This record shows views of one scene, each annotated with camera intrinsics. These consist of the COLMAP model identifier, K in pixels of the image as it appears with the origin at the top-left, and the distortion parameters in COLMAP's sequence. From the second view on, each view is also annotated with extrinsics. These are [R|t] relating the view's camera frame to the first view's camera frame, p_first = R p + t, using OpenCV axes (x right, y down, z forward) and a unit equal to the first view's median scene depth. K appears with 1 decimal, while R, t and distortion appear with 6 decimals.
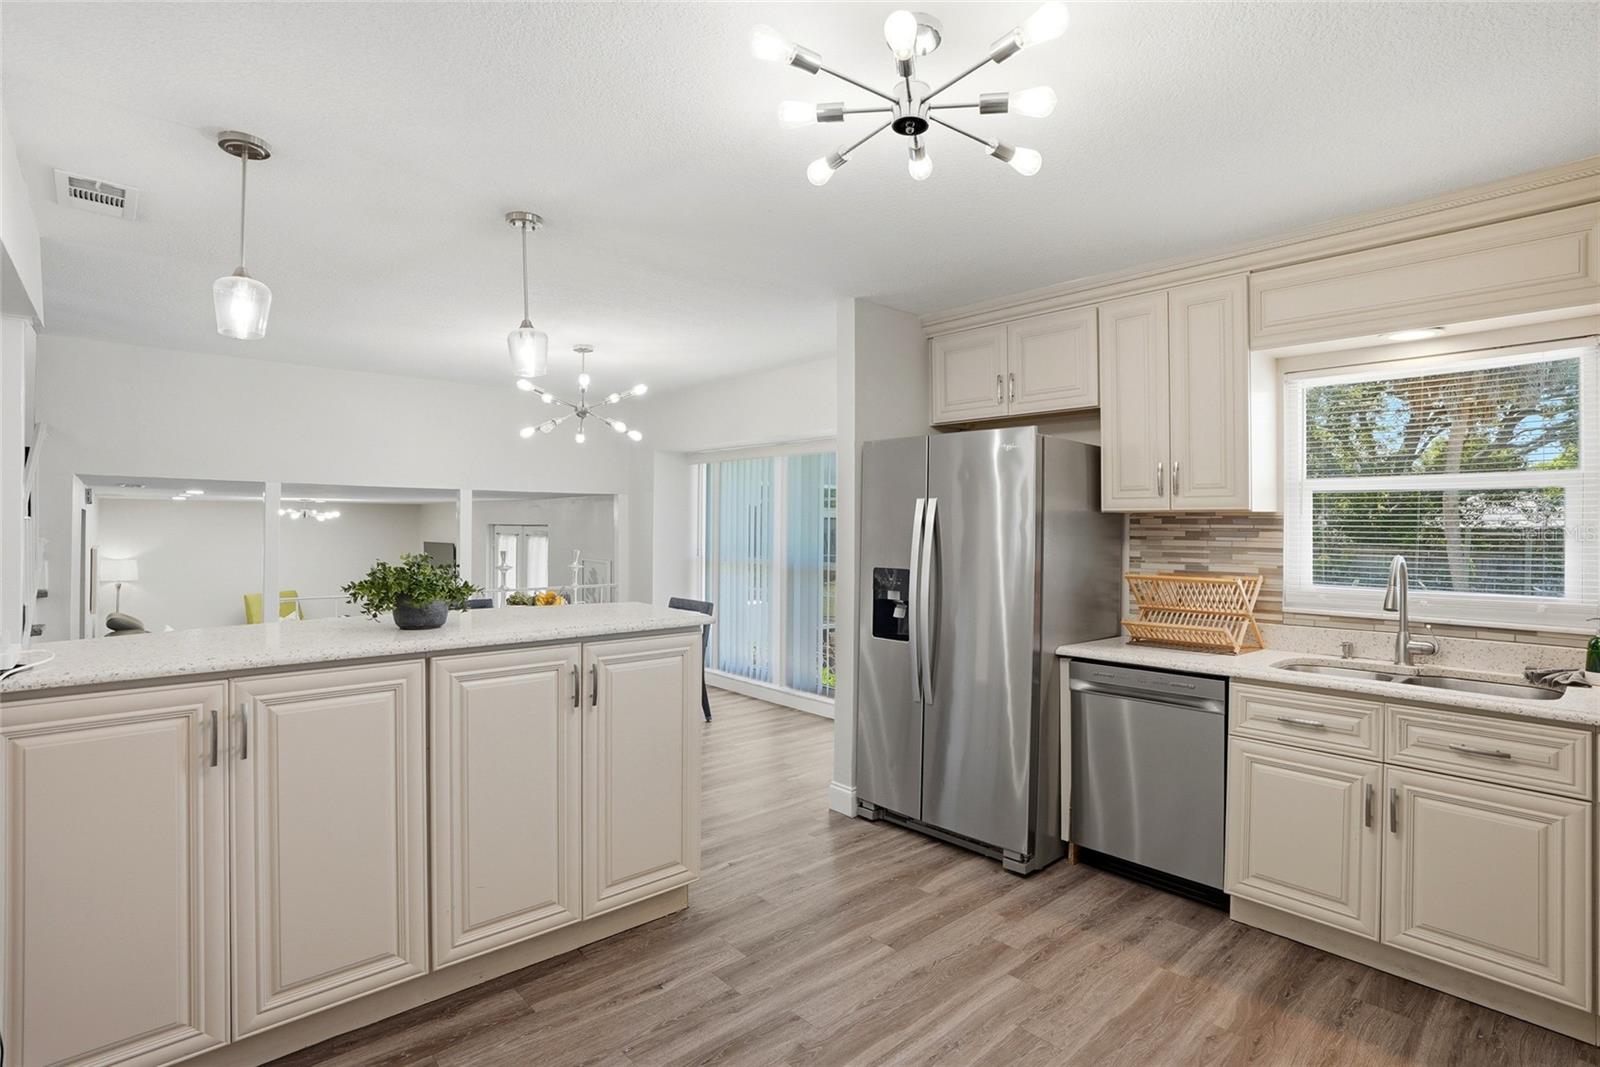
lens RADIAL K [[785.7, 0, 800.0], [0, 785.7, 533.5], [0, 0, 1]] dist [-0.000750, 0.000119]
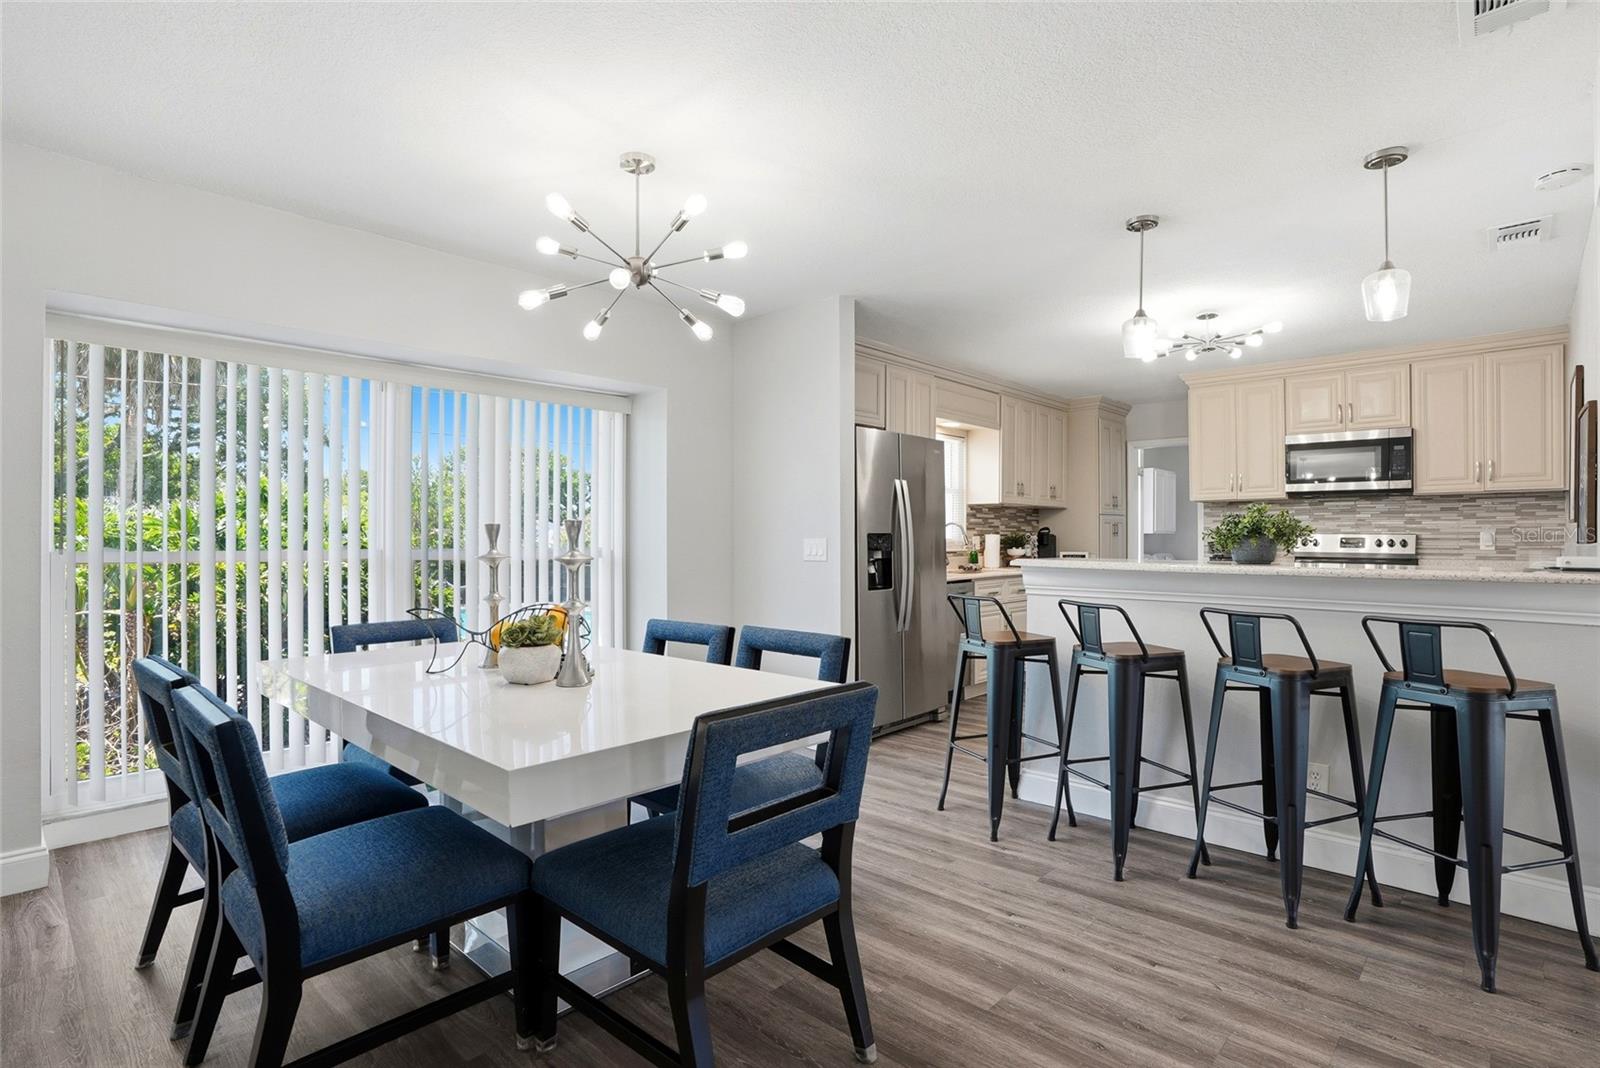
lens RADIAL K [[785.7, 0, 800.0], [0, 785.7, 534.0], [0, 0, 1]] dist [-0.000750, 0.000119]
pose [[-0.097291, -0.001651, 0.995255, -1.608820], [0.006104, 0.999979, 0.002255, 0.060175], [-0.995237, 0.006294, -0.097279, 1.797221]]
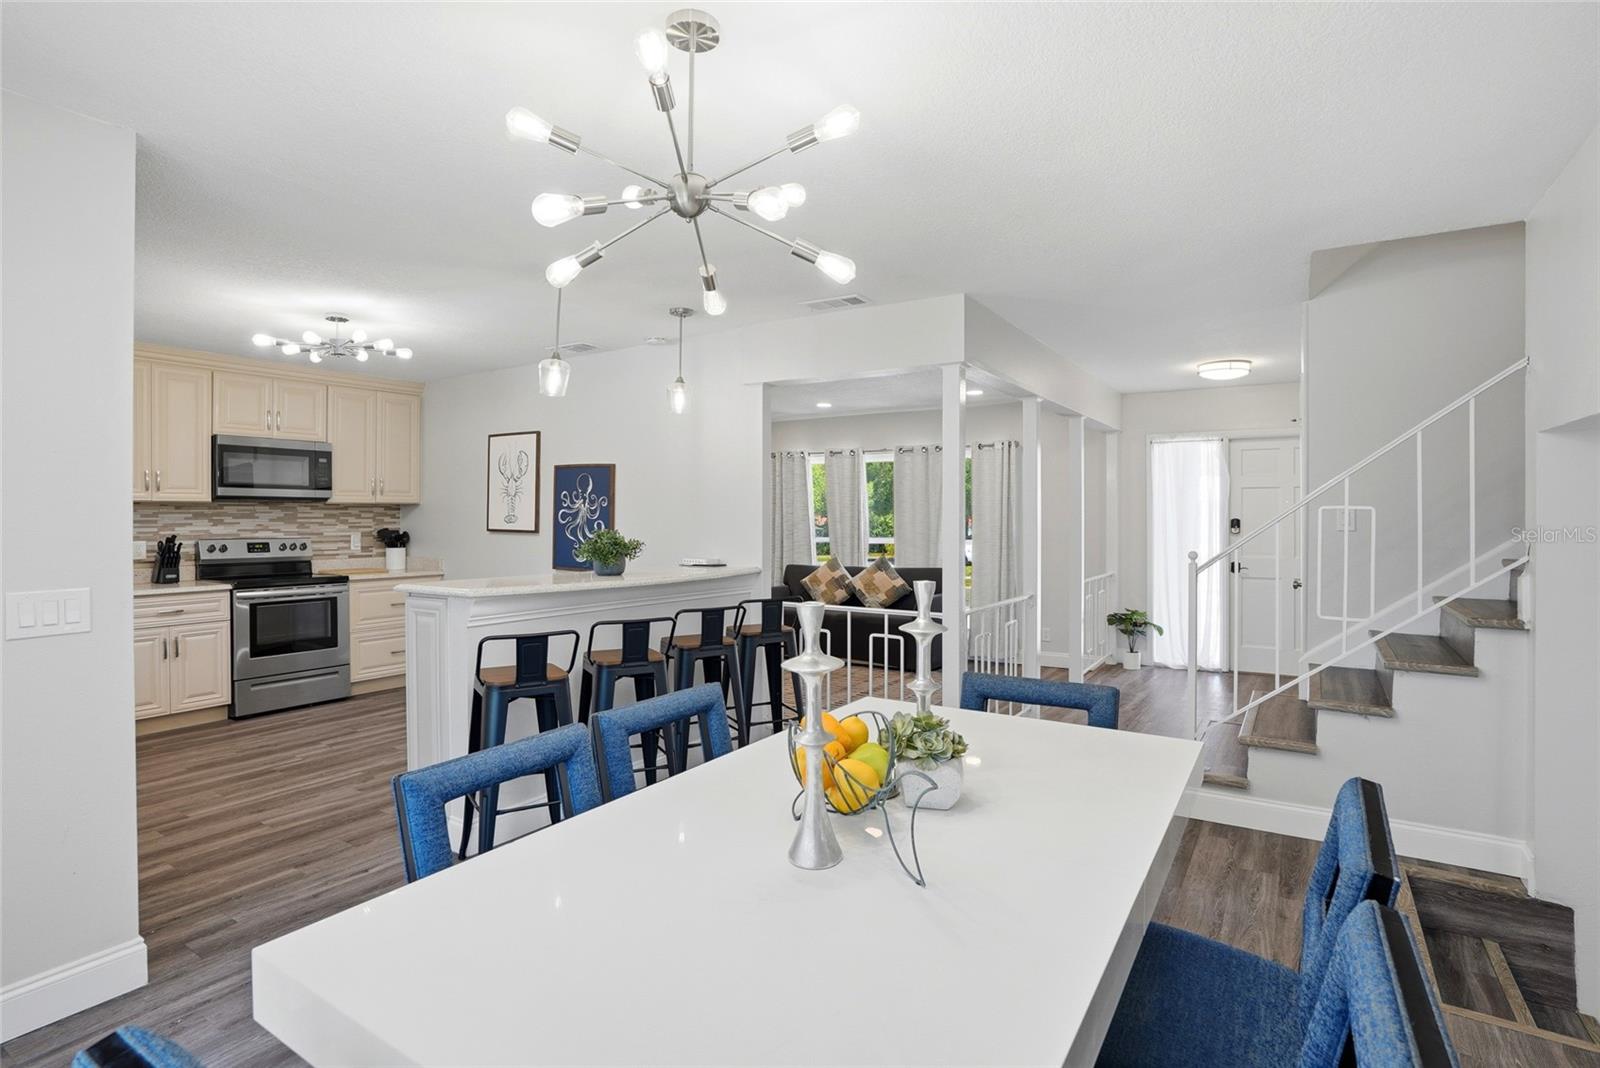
lens RADIAL K [[815.1, 0, 773.2], [0, 815.1, 519.0], [0, 0, 1]] dist [-0.003717, 0.000526]
pose [[-0.975548, -0.002191, -0.219778, -0.447193], [-0.004688, 0.999930, 0.010845, -0.015590], [0.219738, 0.011610, -0.975490, 2.631549]]
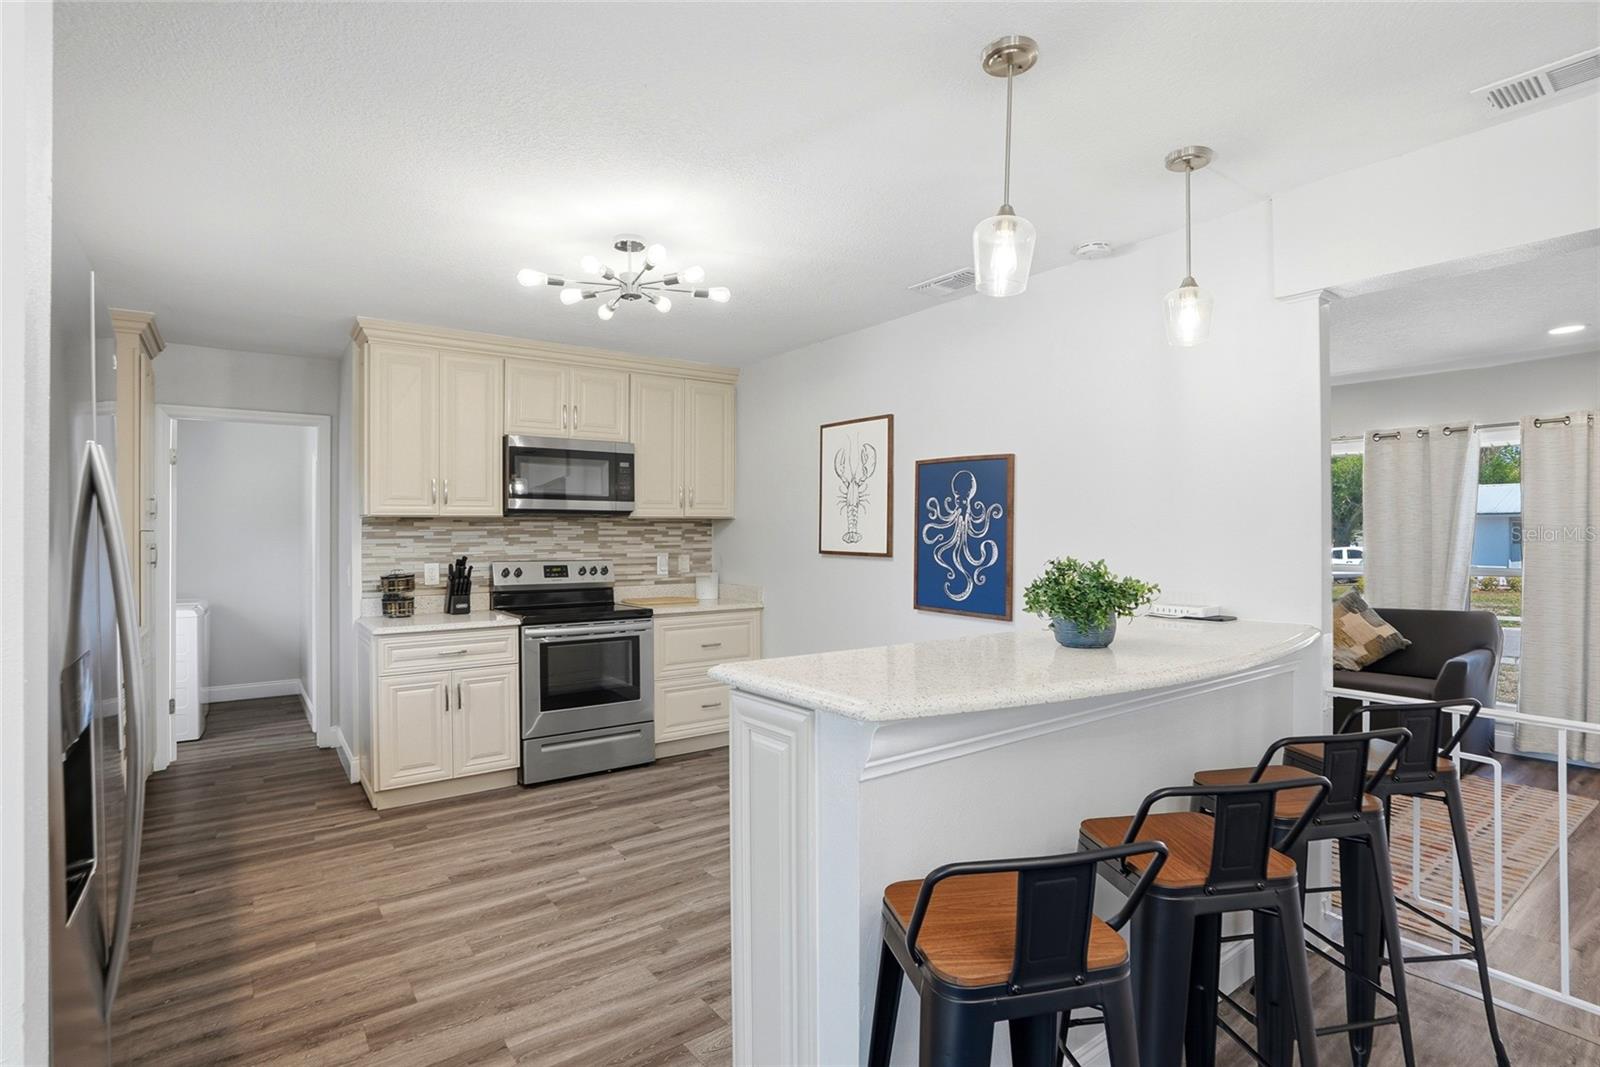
lens RADIAL K [[785.7, 0, 800.0], [0, 785.7, 533.5], [0, 0, 1]] dist [-0.000750, 0.000119]
pose [[-0.995778, -0.001727, 0.091782, -0.269055], [-0.000875, 0.999956, 0.009328, -0.010119], [-0.091794, 0.009208, -0.995735, 1.830644]]
